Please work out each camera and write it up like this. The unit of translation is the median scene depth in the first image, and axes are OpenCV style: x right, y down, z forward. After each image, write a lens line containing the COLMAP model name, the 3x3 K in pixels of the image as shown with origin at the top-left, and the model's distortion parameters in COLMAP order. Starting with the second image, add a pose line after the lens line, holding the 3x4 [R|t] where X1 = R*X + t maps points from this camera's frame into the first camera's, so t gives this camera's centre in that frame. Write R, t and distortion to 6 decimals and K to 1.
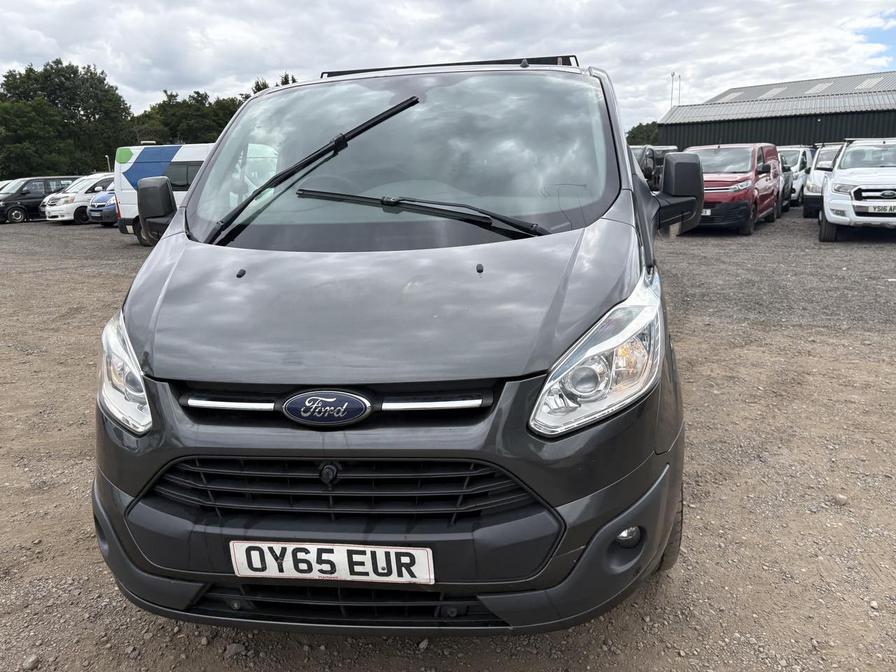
lens RADIAL K [[676.7, 0, 452.2], [0, 676.7, 326.1], [0, 0, 1]] dist [0.035635, -0.046080]
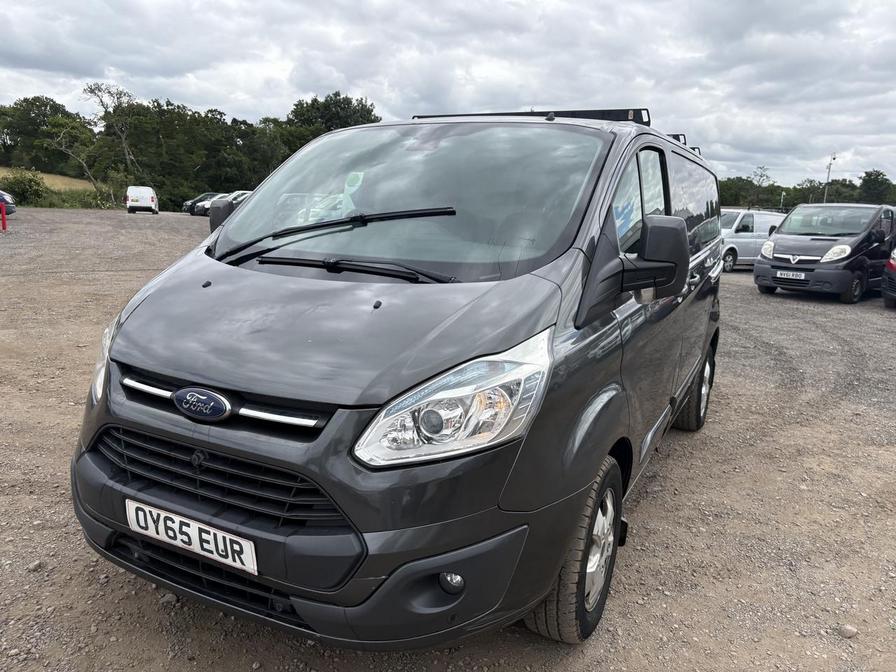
lens RADIAL K [[676.7, 0, 455.0], [0, 676.7, 339.8], [0, 0, 1]] dist [0.035635, -0.046080]
pose [[0.934161, 0.142277, -0.327261, 0.556976], [-0.152028, 0.988367, -0.004268, -0.048095], [0.322847, 0.053740, 0.944924, 0.019558]]
